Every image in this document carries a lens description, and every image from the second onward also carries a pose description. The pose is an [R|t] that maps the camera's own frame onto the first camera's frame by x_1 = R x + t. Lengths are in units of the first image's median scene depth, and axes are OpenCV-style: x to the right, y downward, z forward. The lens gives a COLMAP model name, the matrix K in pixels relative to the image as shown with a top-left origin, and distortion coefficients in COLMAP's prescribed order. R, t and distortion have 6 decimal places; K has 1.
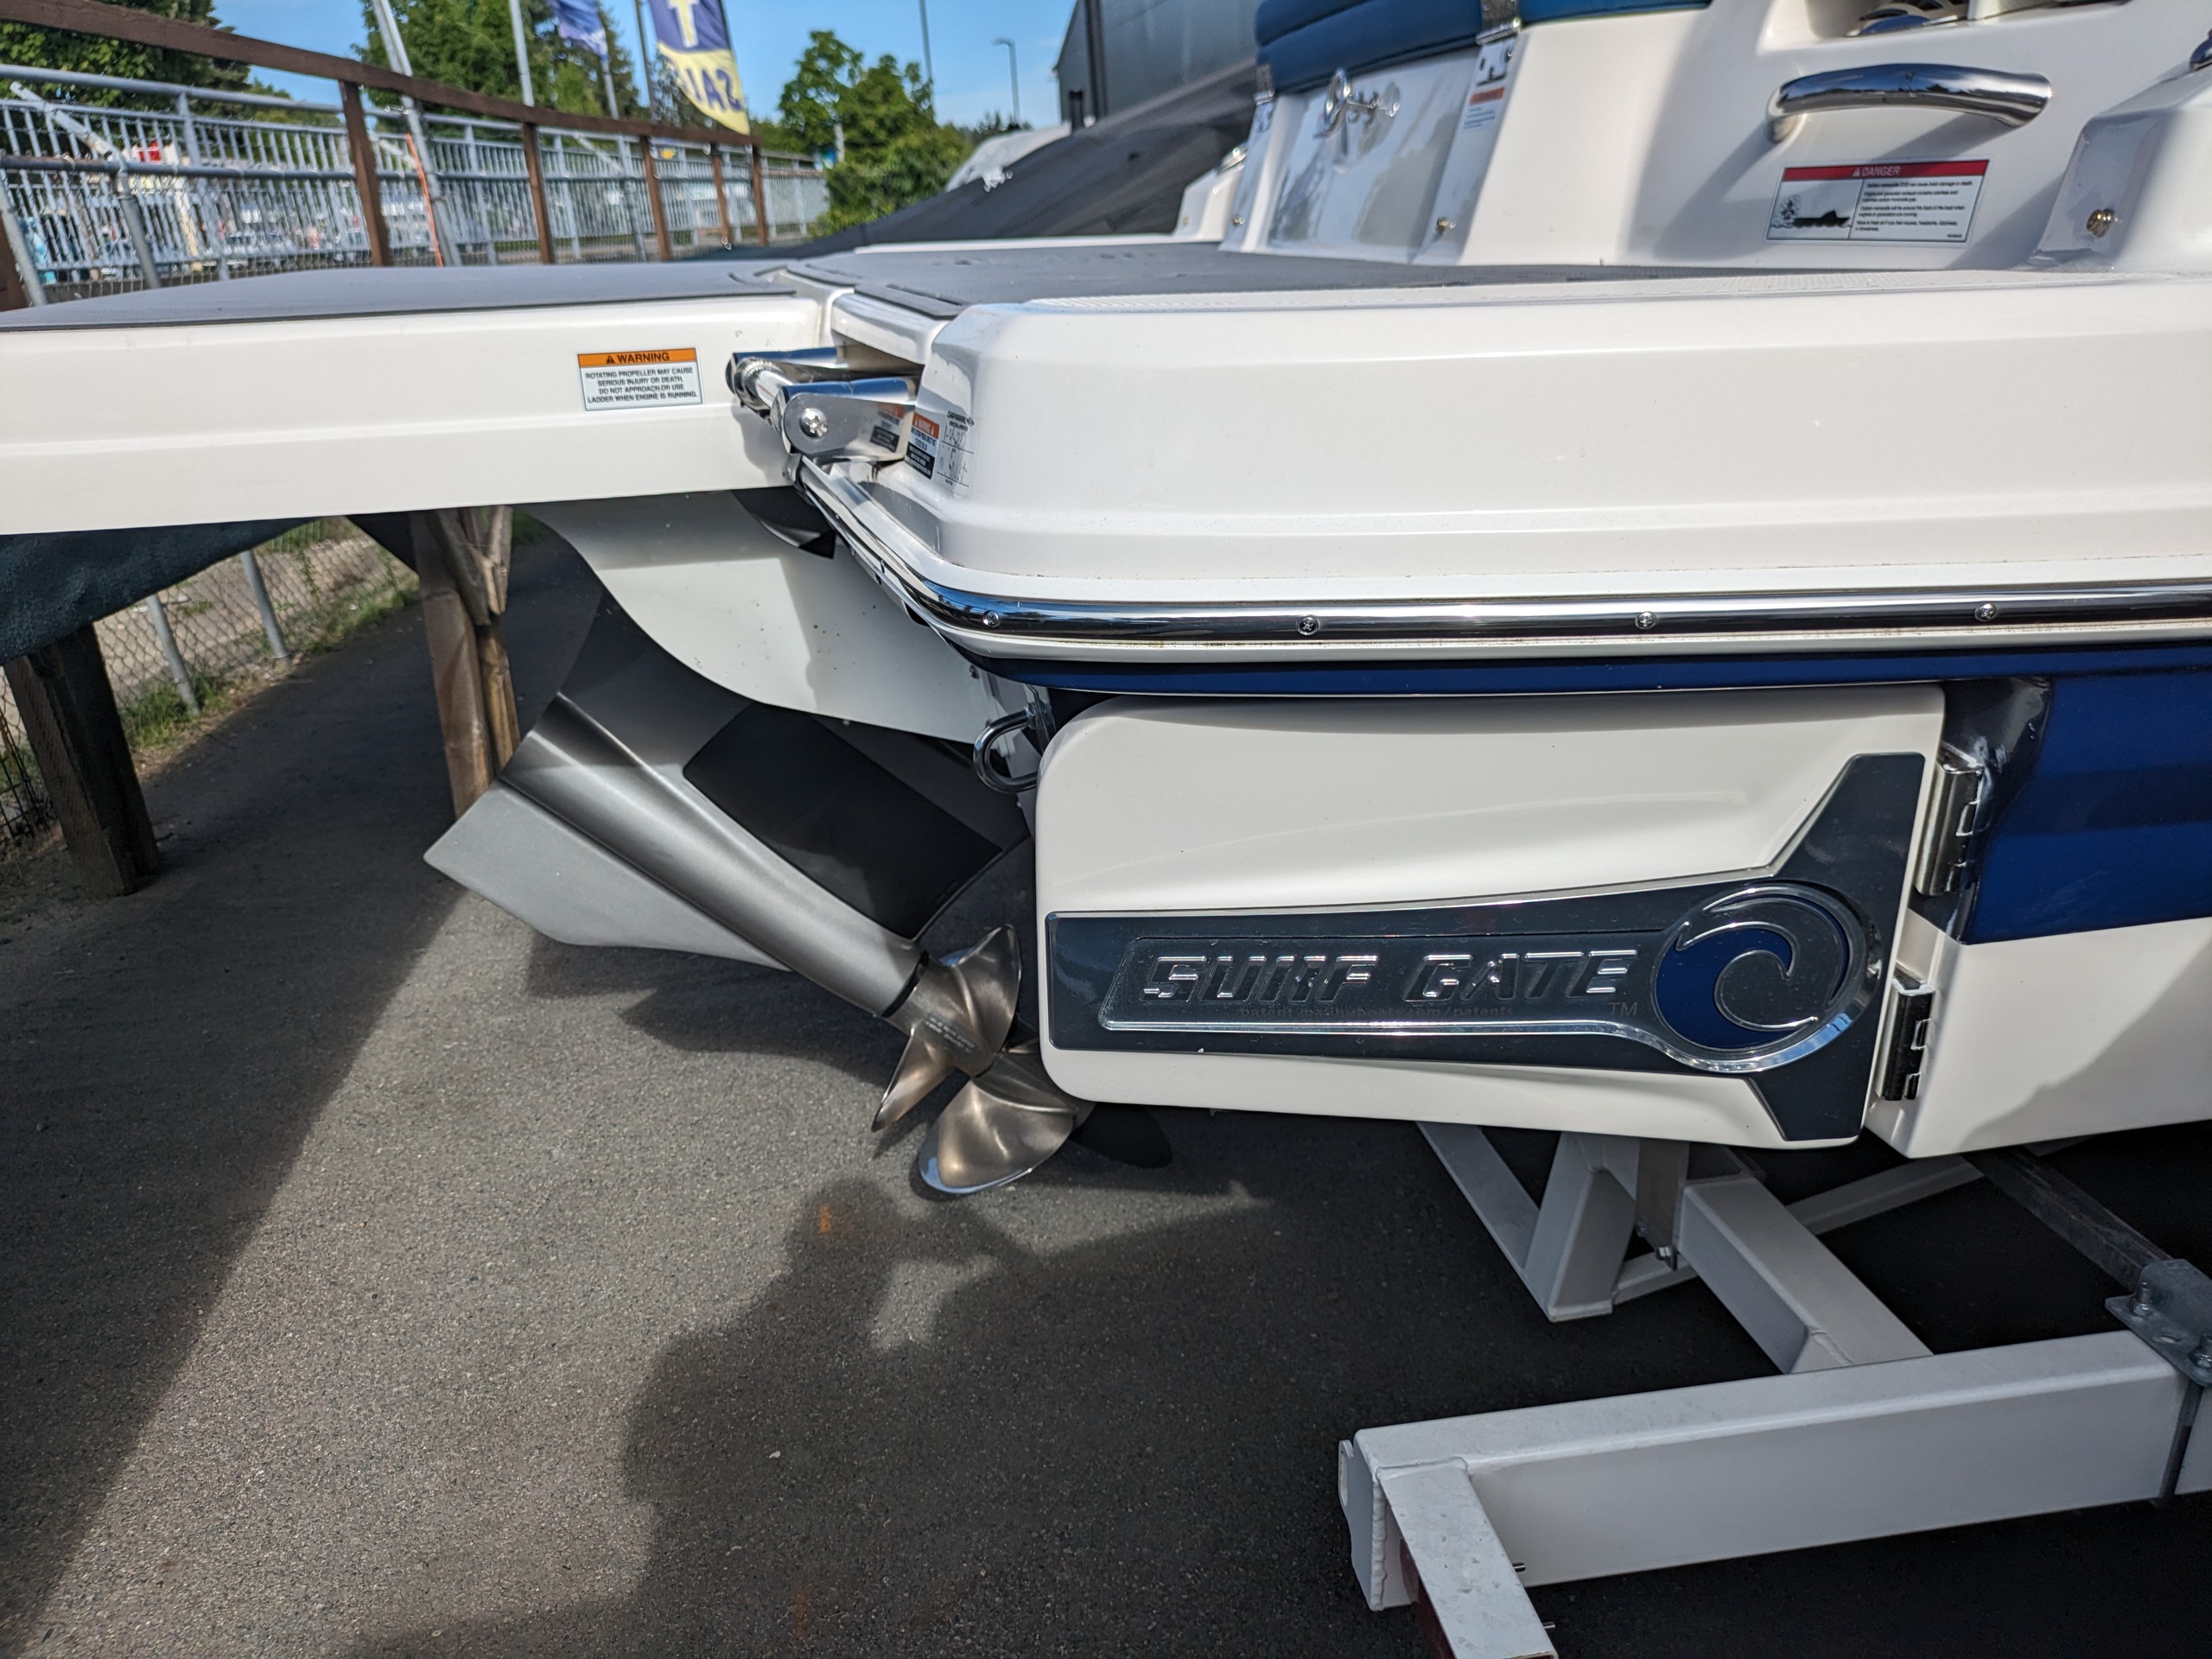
lens RADIAL K [[1629.0, 0, 1106.0], [0, 1629.0, 829.5], [0, 0, 1]] dist [0.052786, -0.052596]
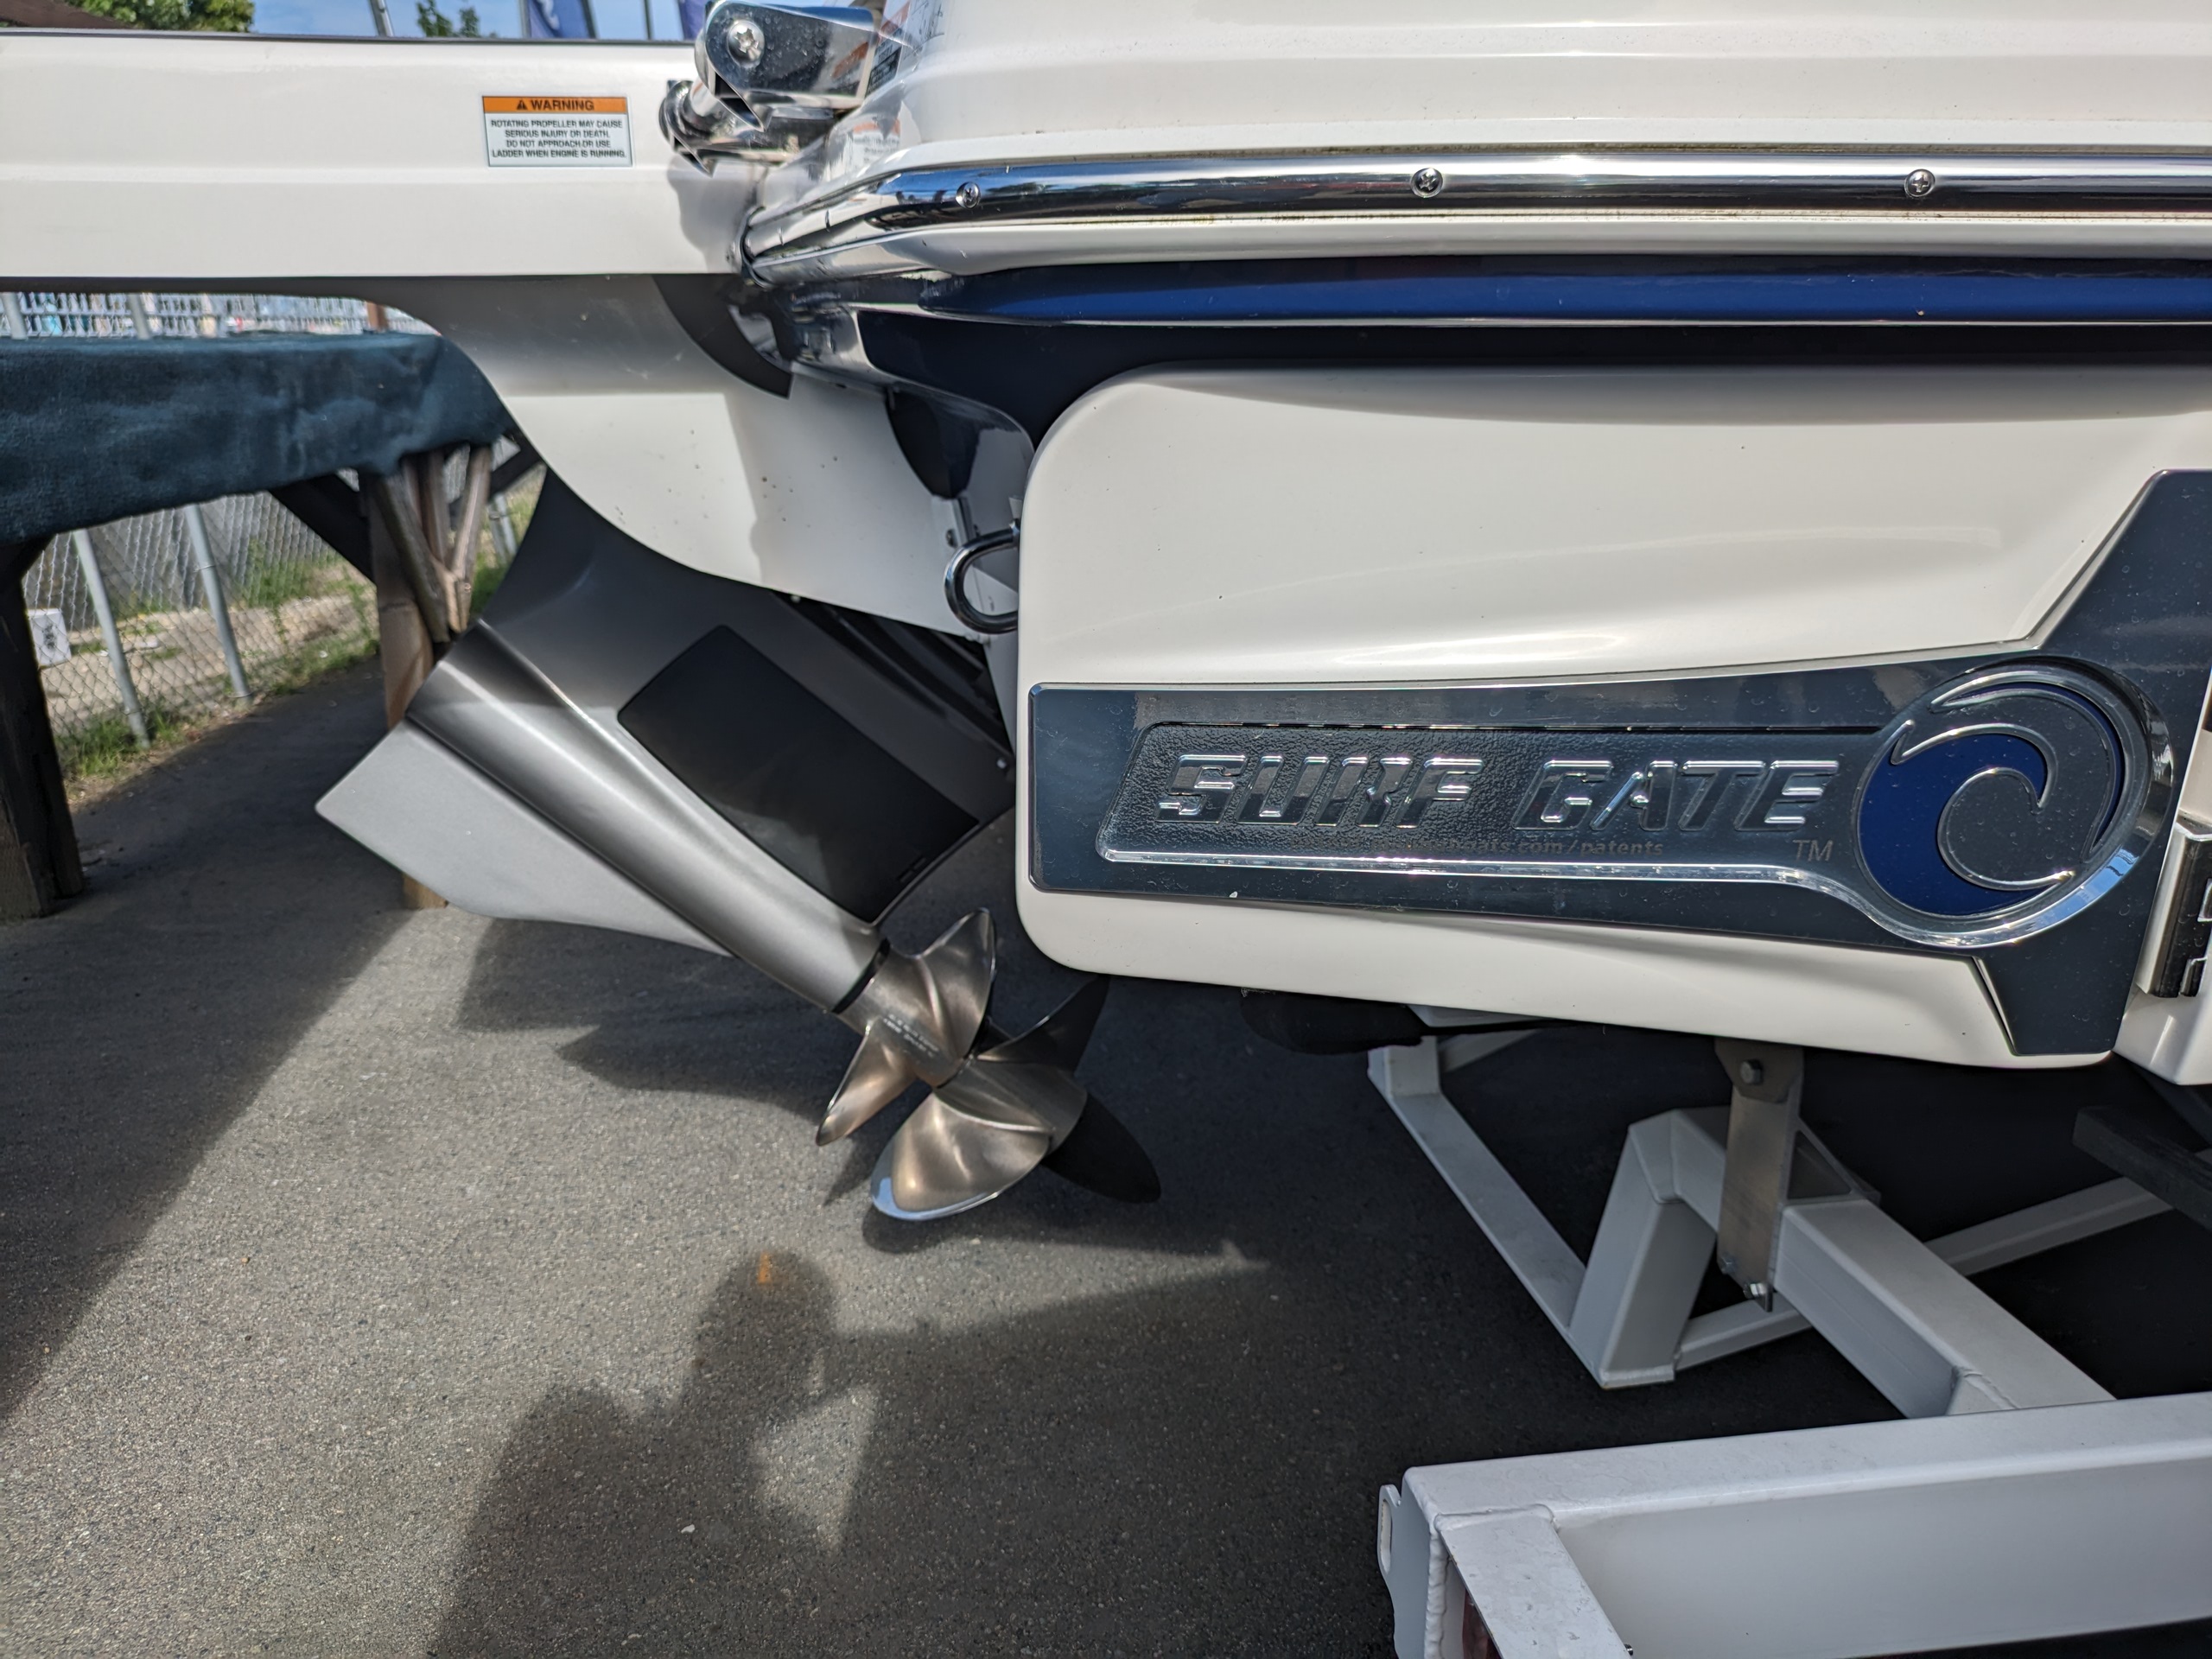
lens RADIAL K [[1619.8, 0, 1096.7], [0, 1619.8, 828.7], [0, 0, 1]] dist [0.022144, -0.004417]
pose [[0.999488, 0.031717, 0.004172, -0.003527], [-0.031308, 0.996607, -0.076122, 0.073132], [-0.006572, 0.075953, 0.997090, 0.121015]]
